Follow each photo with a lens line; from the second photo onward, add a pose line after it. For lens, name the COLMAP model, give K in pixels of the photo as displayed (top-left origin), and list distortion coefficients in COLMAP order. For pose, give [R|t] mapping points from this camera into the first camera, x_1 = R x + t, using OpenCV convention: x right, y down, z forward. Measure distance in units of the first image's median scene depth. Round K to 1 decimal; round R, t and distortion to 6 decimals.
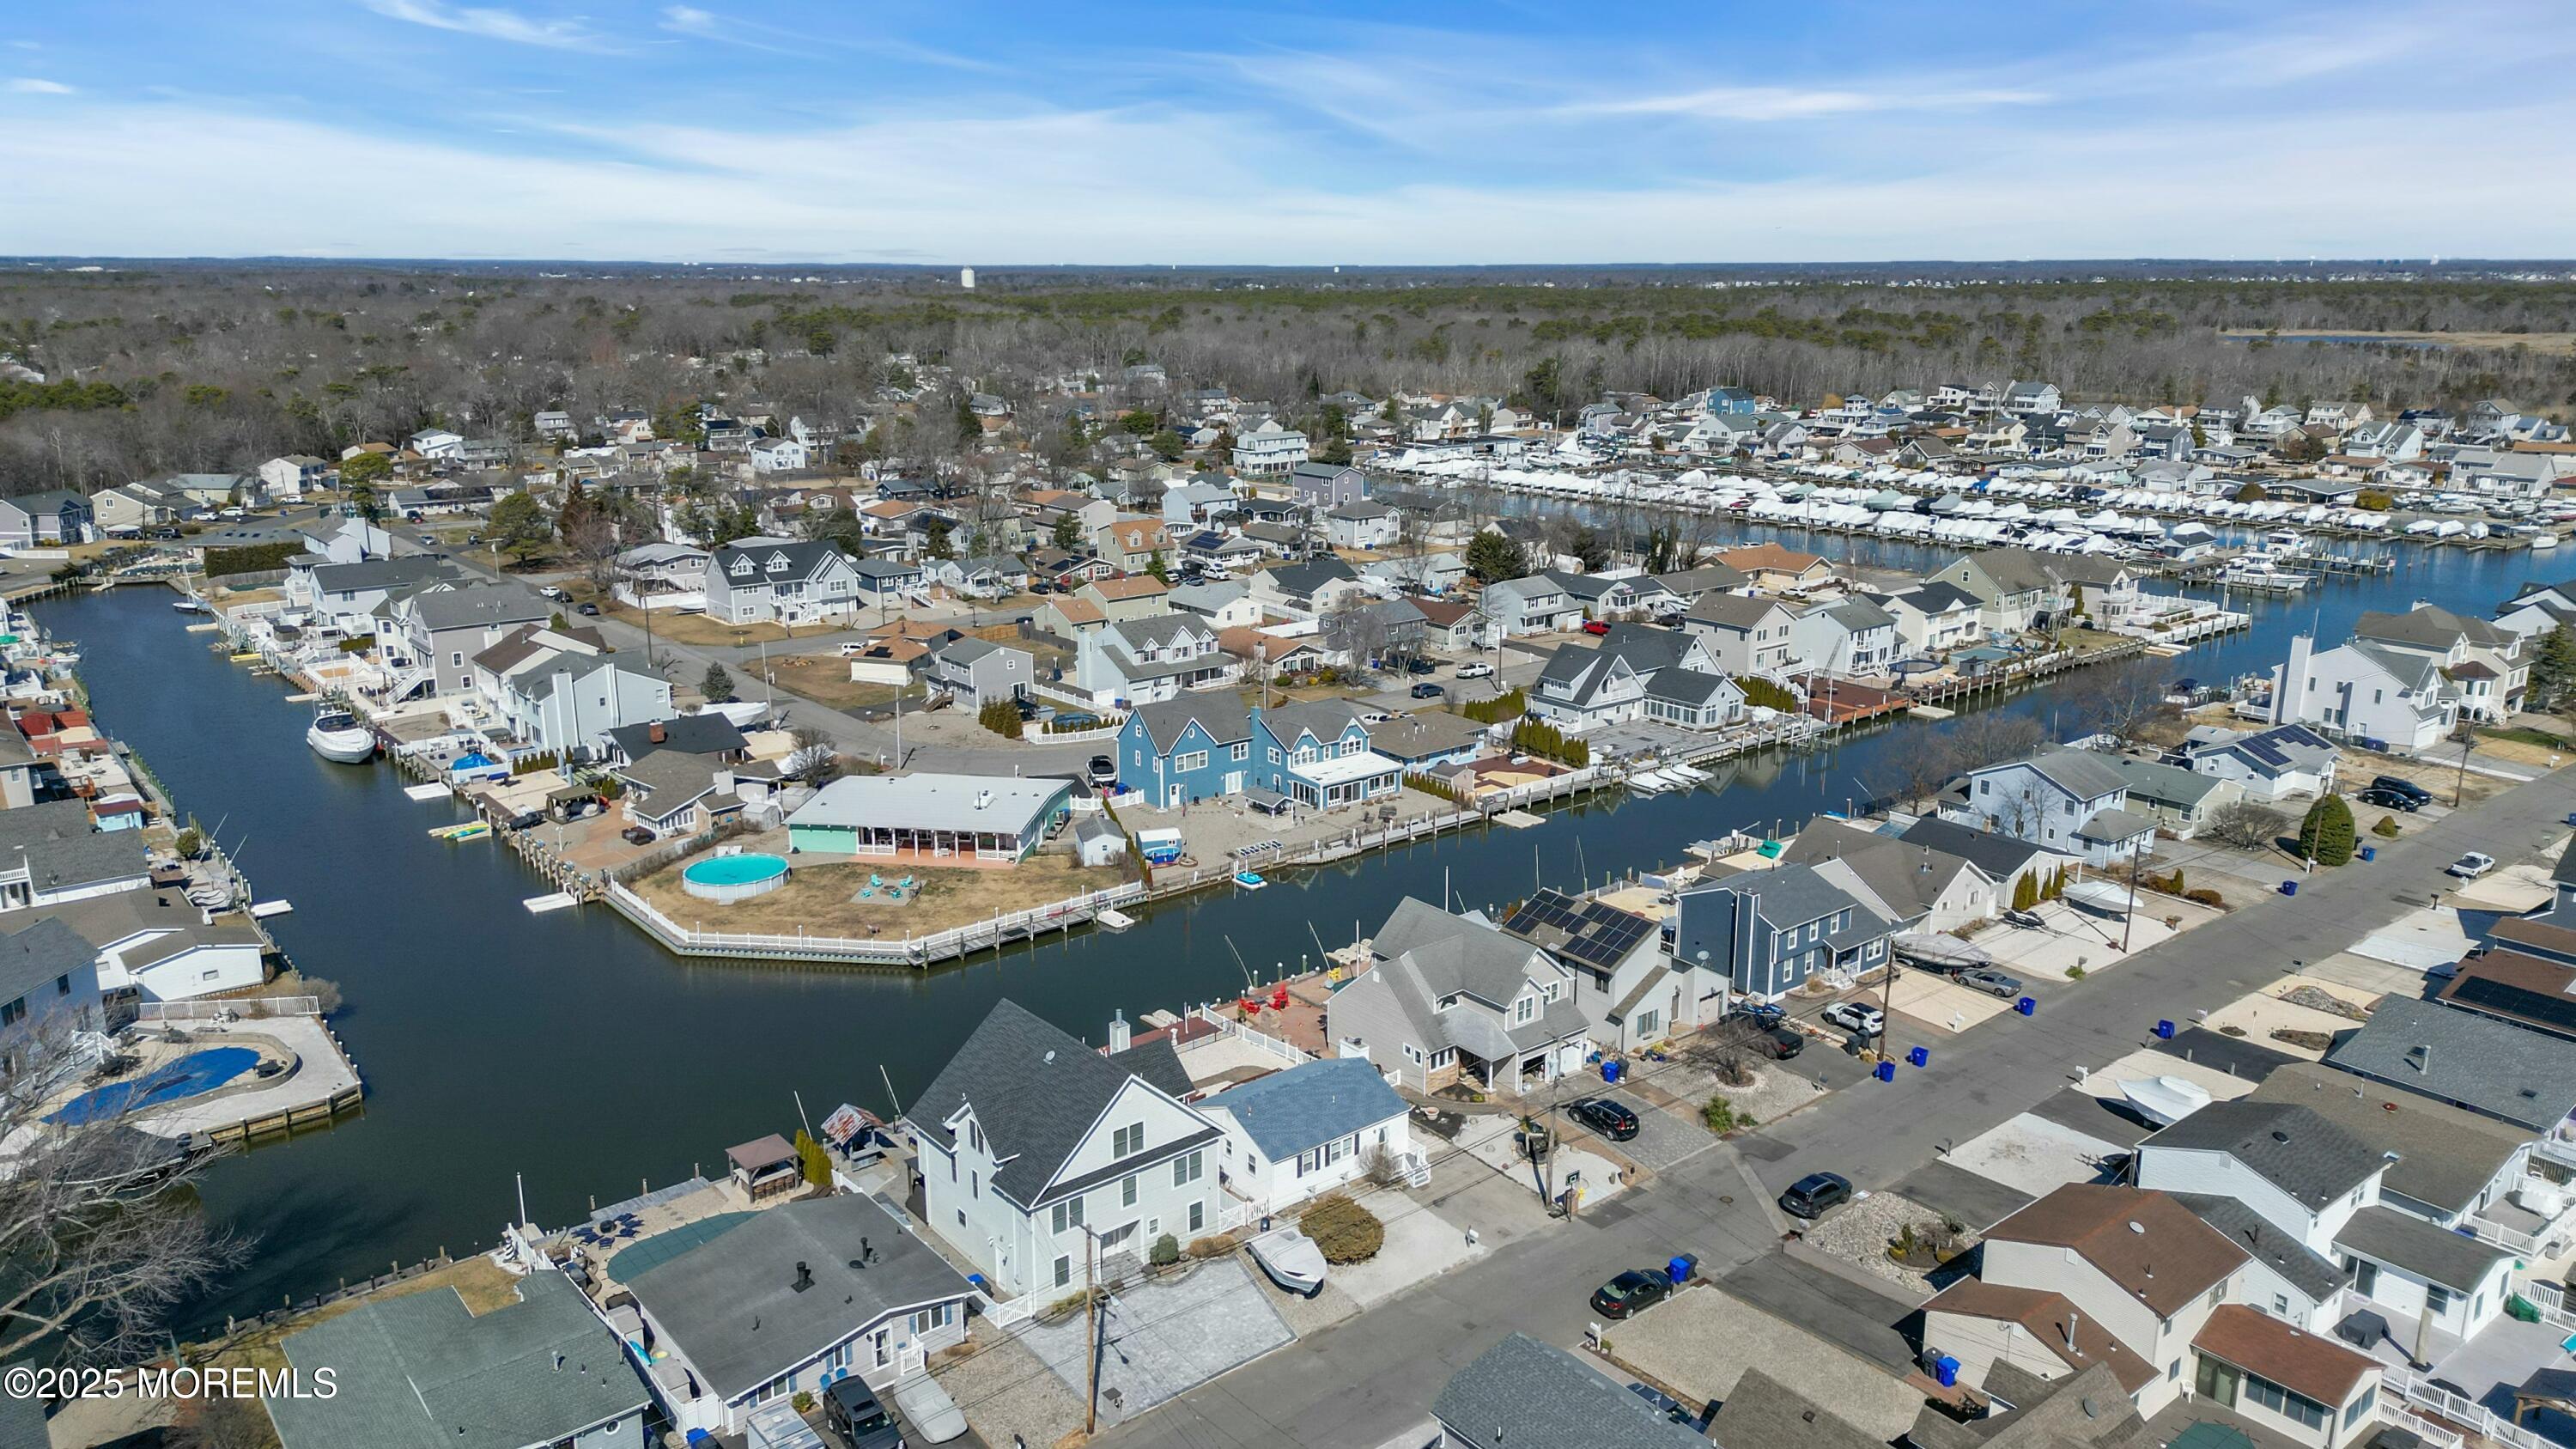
lens RADIAL K [[1781.9, 0, 1283.5], [0, 1781.9, 725.3], [0, 0, 1]] dist [0.106364, -0.118072]
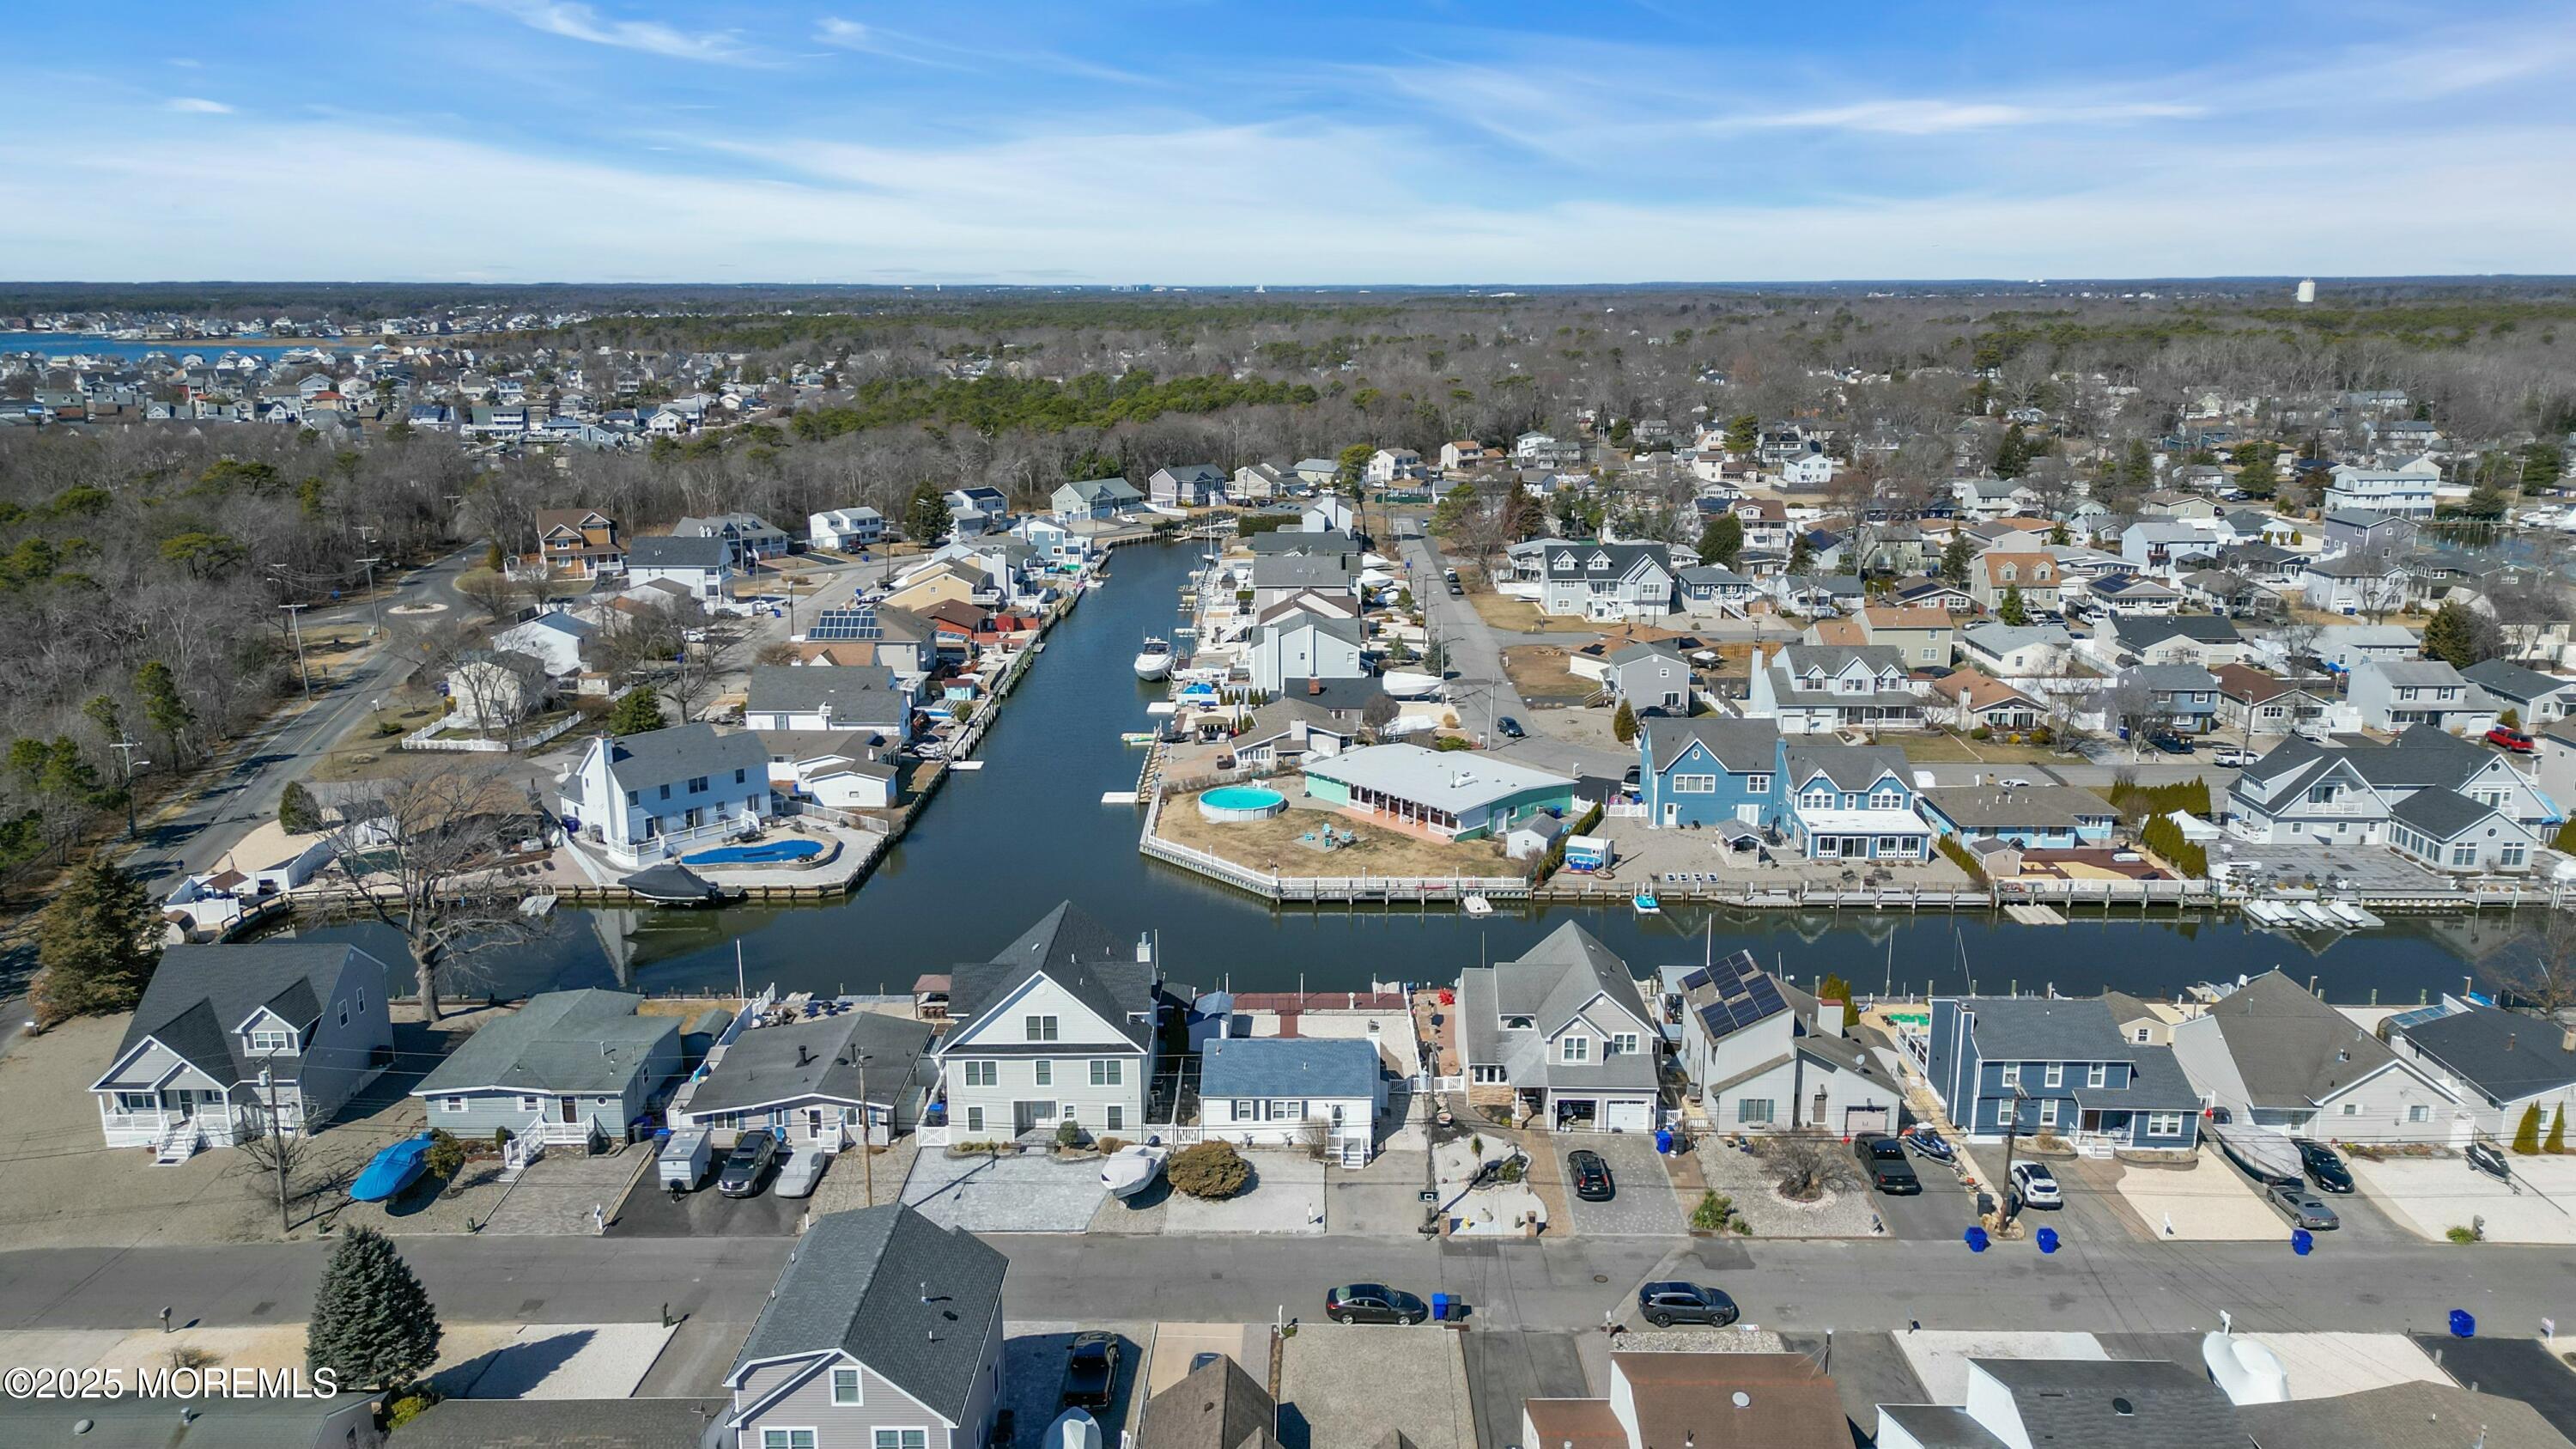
lens RADIAL K [[1801.4, 0, 1283.7], [0, 1801.4, 661.7], [0, 0, 1]] dist [0.083243, -0.113747]
pose [[0.767196, 0.124712, -0.629171, 0.383839], [-0.152503, 0.988253, 0.009929, -0.020774], [0.623019, 0.088333, 0.777203, 0.082520]]
